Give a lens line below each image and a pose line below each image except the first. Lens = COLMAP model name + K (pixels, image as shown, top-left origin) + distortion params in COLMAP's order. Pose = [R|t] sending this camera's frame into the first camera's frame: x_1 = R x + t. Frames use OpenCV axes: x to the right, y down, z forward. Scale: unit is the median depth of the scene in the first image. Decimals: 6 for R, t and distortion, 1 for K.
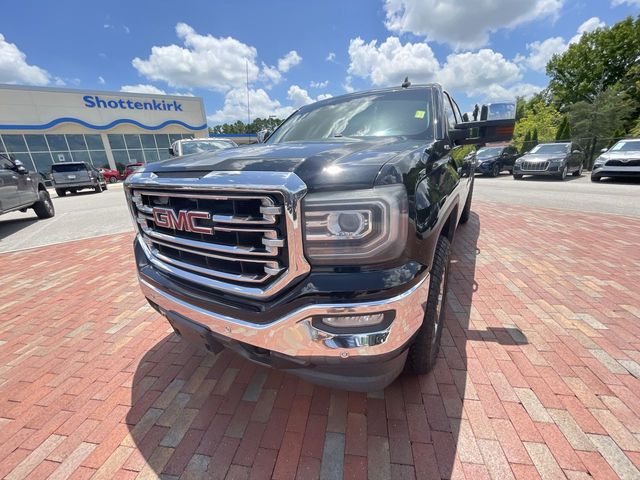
lens RADIAL K [[260.7, 0, 322.4], [0, 260.7, 240.5], [0, 0, 1]] dist [-0.001687, 0.000193]
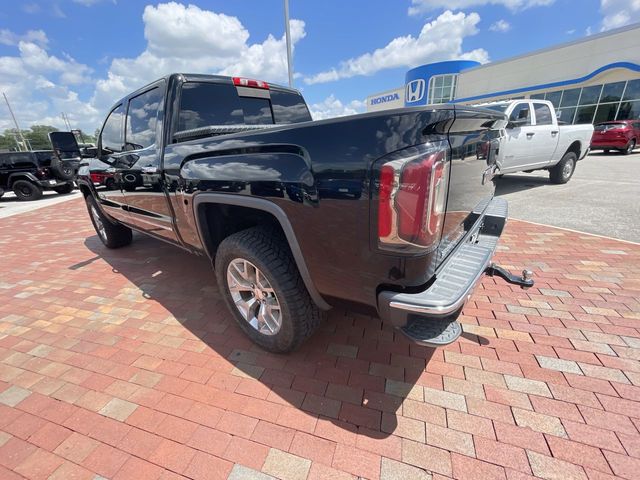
lens RADIAL K [[260.7, 0, 320.2], [0, 260.7, 244.6], [0, 0, 1]] dist [-0.001687, 0.000193]
pose [[-0.138631, 0.422970, -0.895476, 0.166605], [-0.249649, 0.860081, 0.444900, -0.081104], [0.958361, 0.285232, -0.013640, 0.211211]]
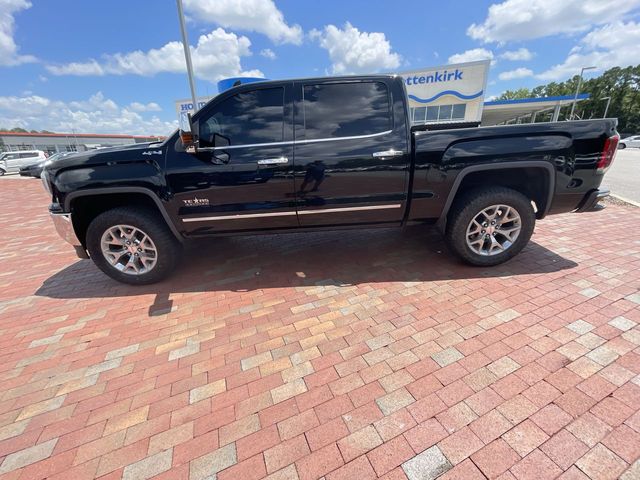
lens RADIAL K [[260.7, 0, 322.0], [0, 260.7, 243.5], [0, 0, 1]] dist [-0.001687, 0.000193]
pose [[0.529161, 0.345362, -0.775057, 0.160442], [-0.255411, 0.935888, 0.242649, -0.034591], [0.809169, 0.069558, 0.583445, 0.070700]]
